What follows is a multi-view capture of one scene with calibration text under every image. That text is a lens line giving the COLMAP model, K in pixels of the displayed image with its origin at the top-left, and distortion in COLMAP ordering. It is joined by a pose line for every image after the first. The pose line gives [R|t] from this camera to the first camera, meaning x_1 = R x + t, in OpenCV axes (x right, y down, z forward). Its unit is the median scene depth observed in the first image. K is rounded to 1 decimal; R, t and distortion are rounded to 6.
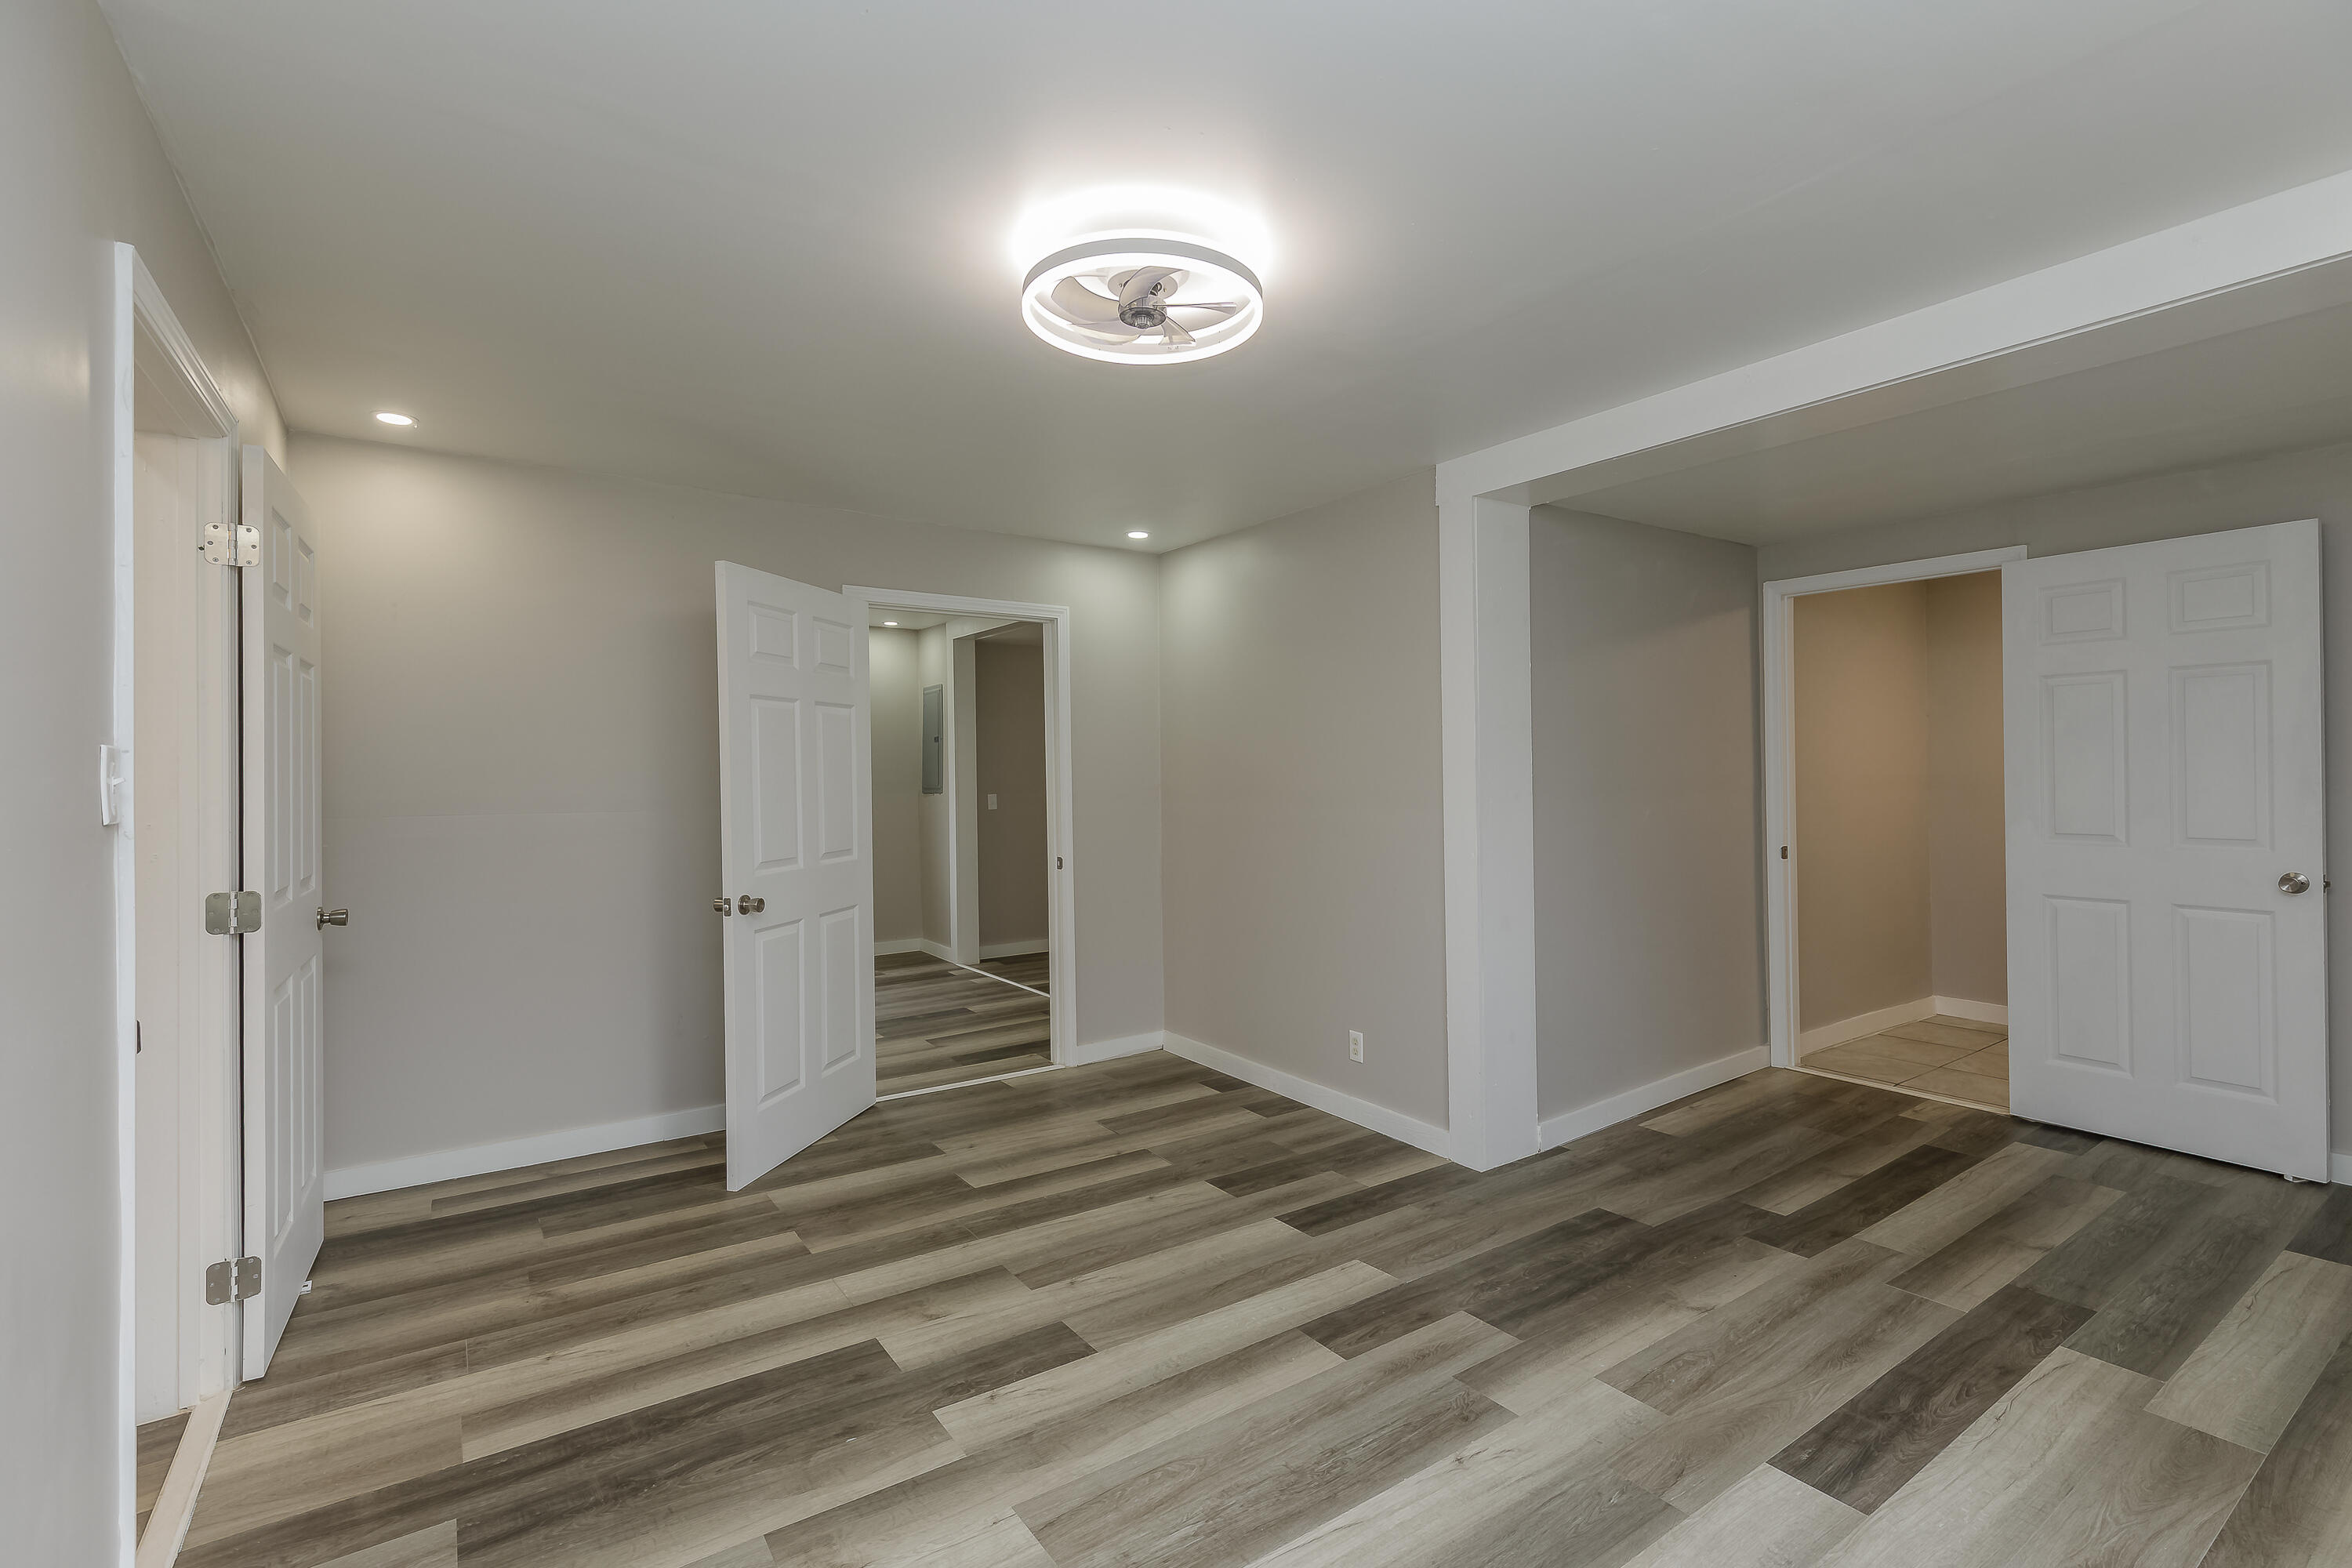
lens RADIAL K [[1066.9, 0, 1207.2], [0, 1066.9, 822.2], [0, 0, 1]] dist [0.011794, -0.002573]
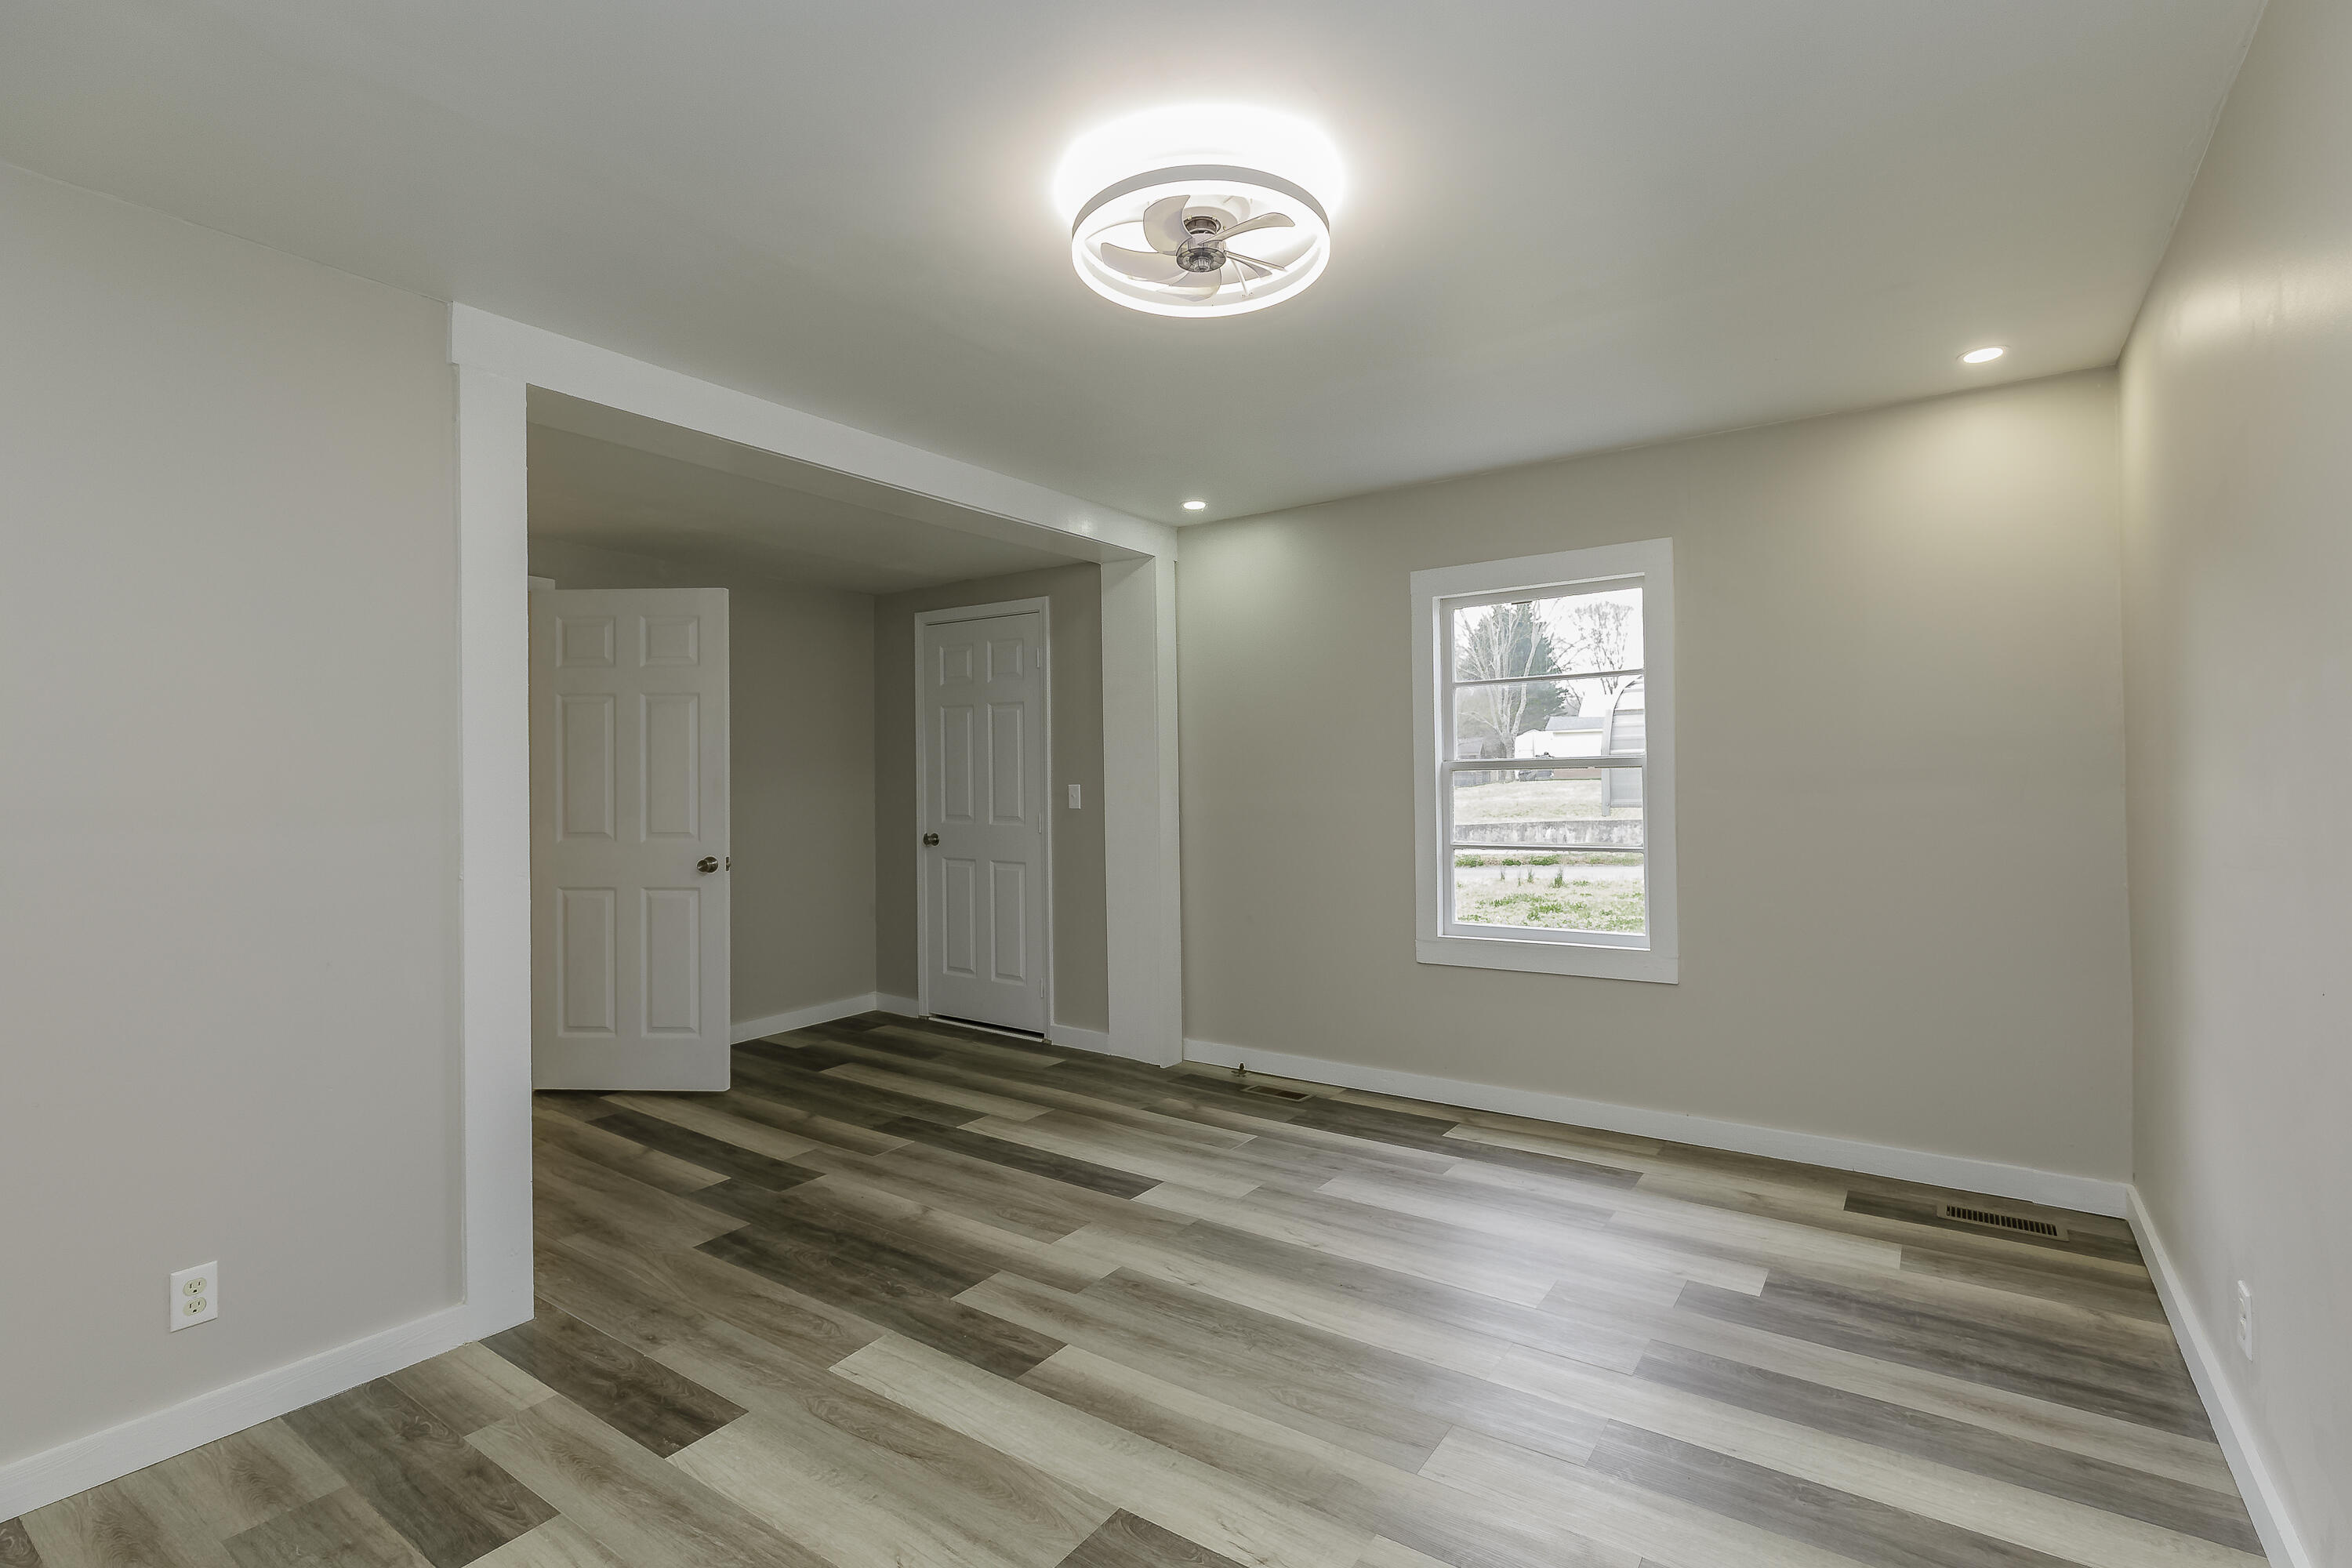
lens RADIAL K [[1066.9, 0, 1169.1], [0, 1066.9, 791.3], [0, 0, 1]] dist [0.011794, -0.002573]
pose [[-0.317804, 0.007332, 0.948128, -0.780277], [0.058668, 0.998206, 0.011946, -0.015659], [-0.946340, 0.059421, -0.317664, 1.100981]]
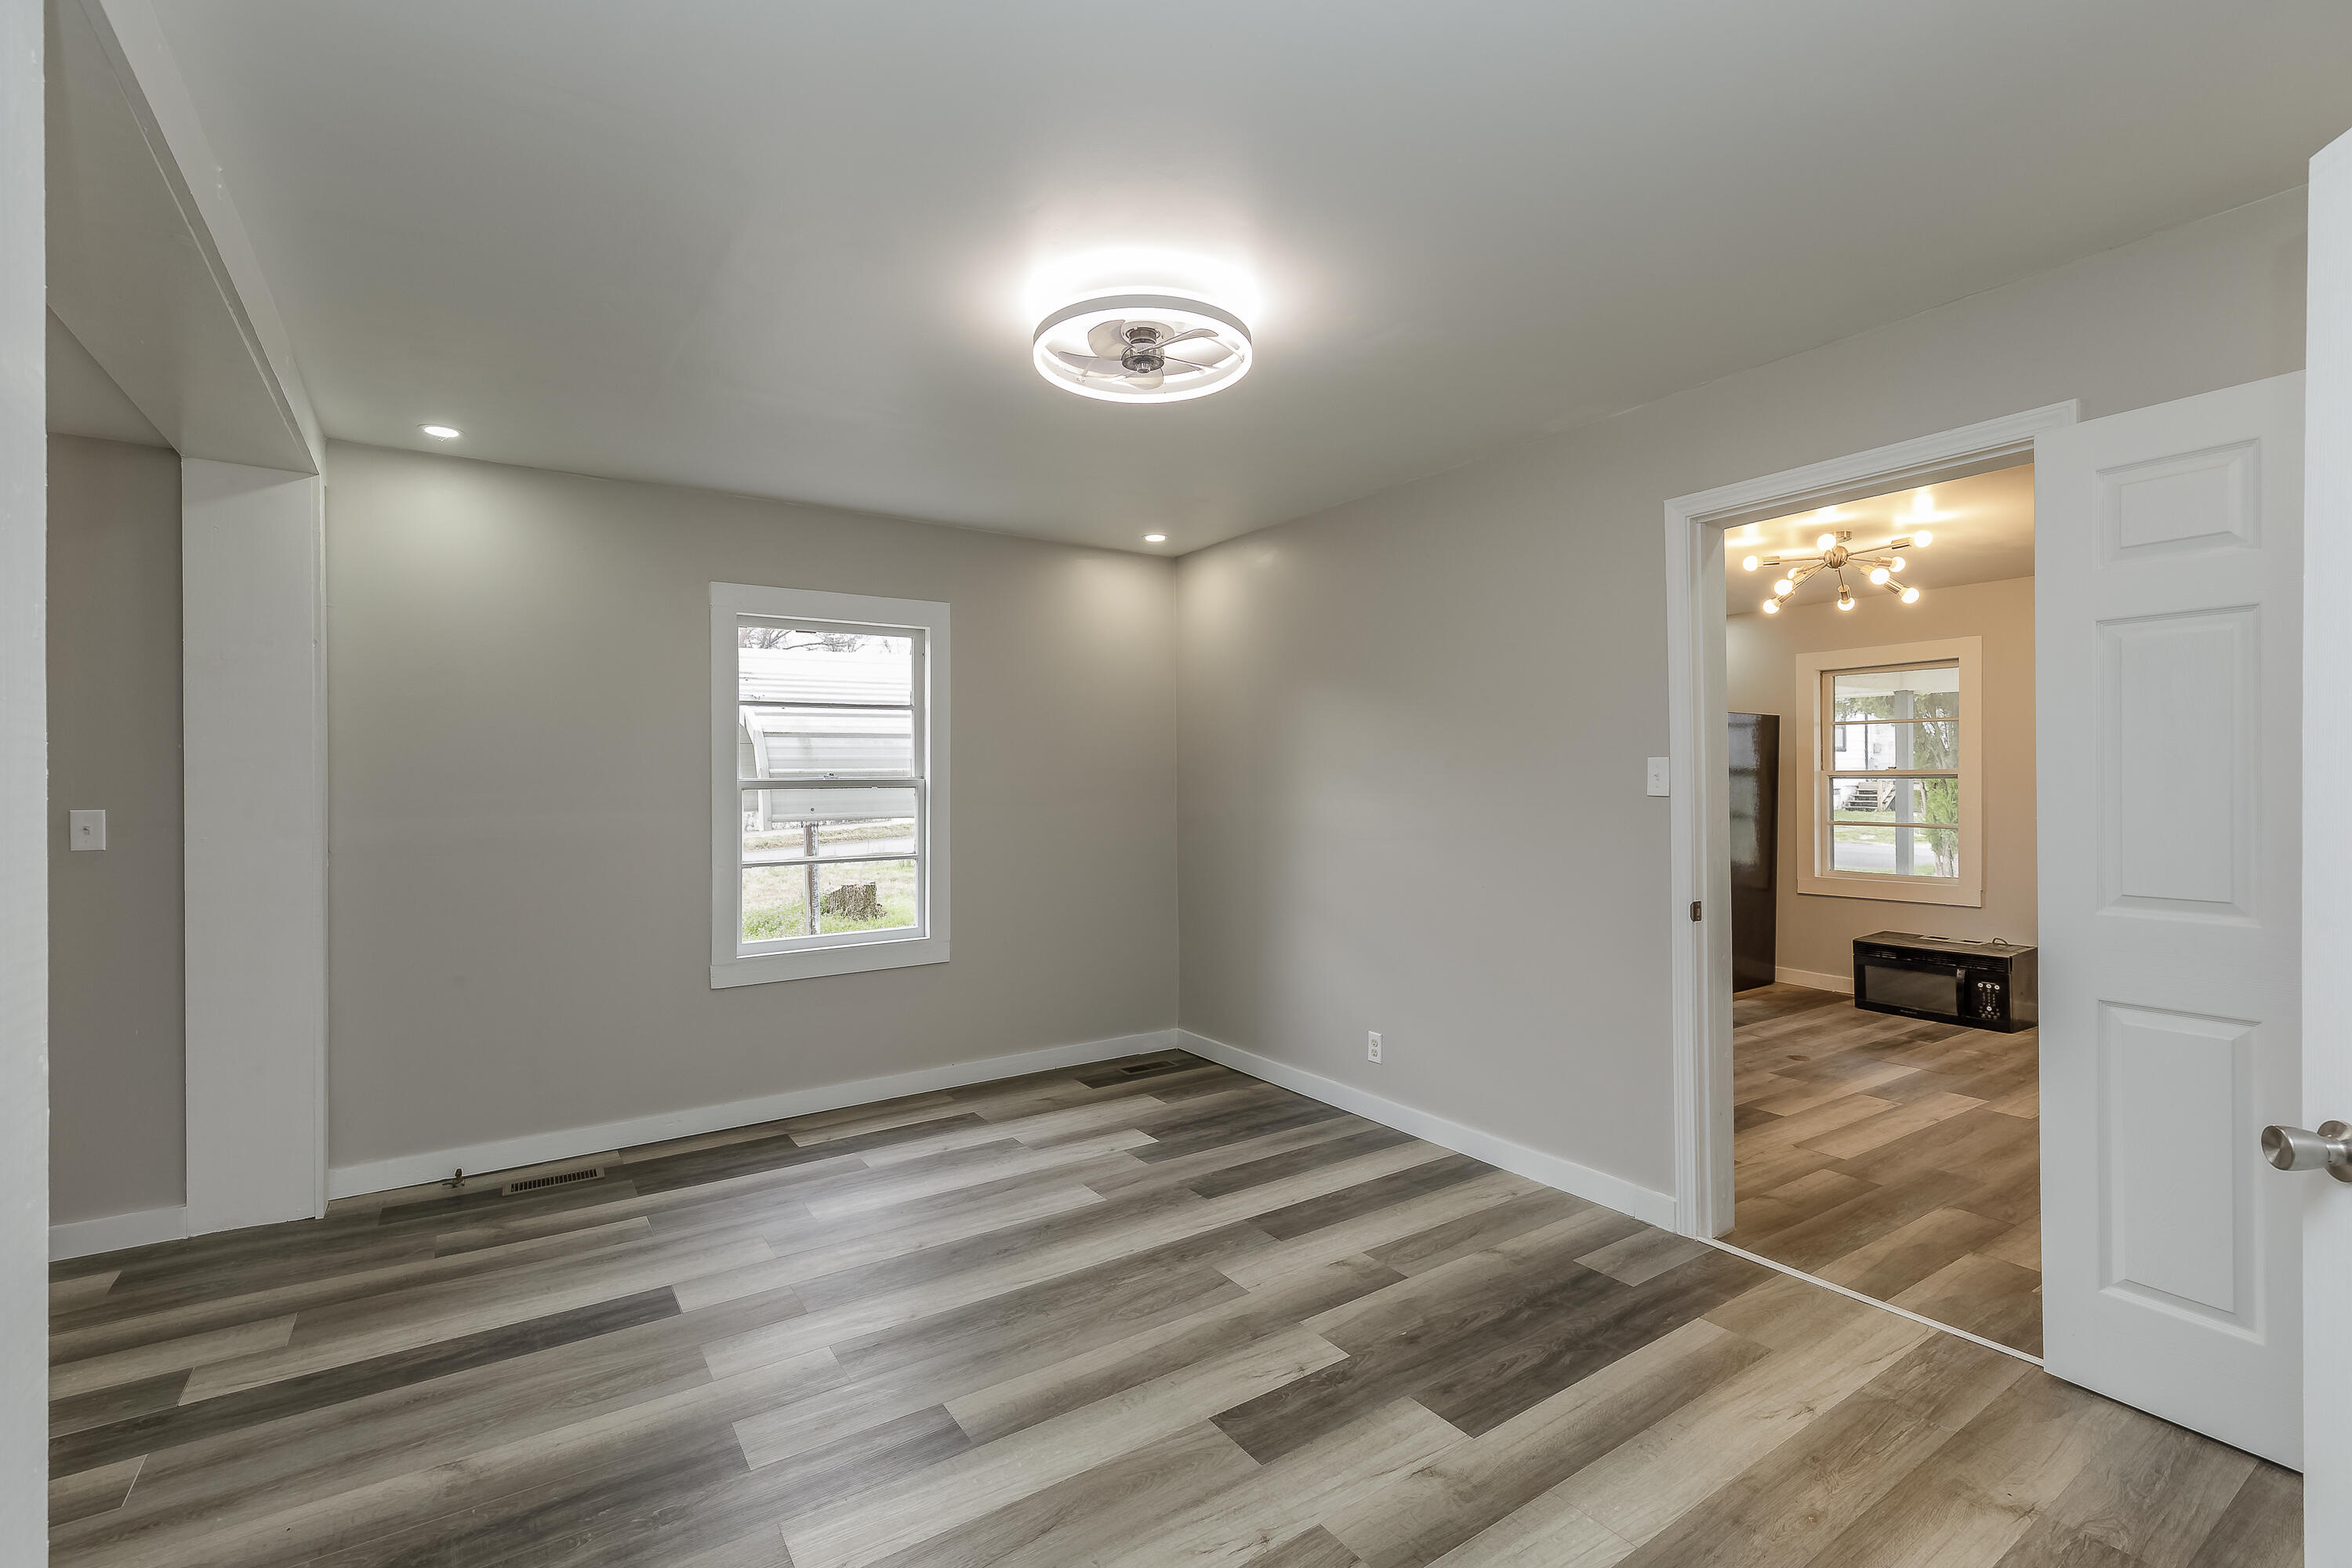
lens RADIAL K [[1066.9, 0, 1181.3], [0, 1066.9, 800.4], [0, 0, 1]] dist [0.011794, -0.002573]
pose [[-0.999144, 0.014468, 0.038758, -0.113873], [0.016990, 0.997704, 0.065557, -0.077932], [-0.037721, 0.066160, -0.997096, 1.744764]]
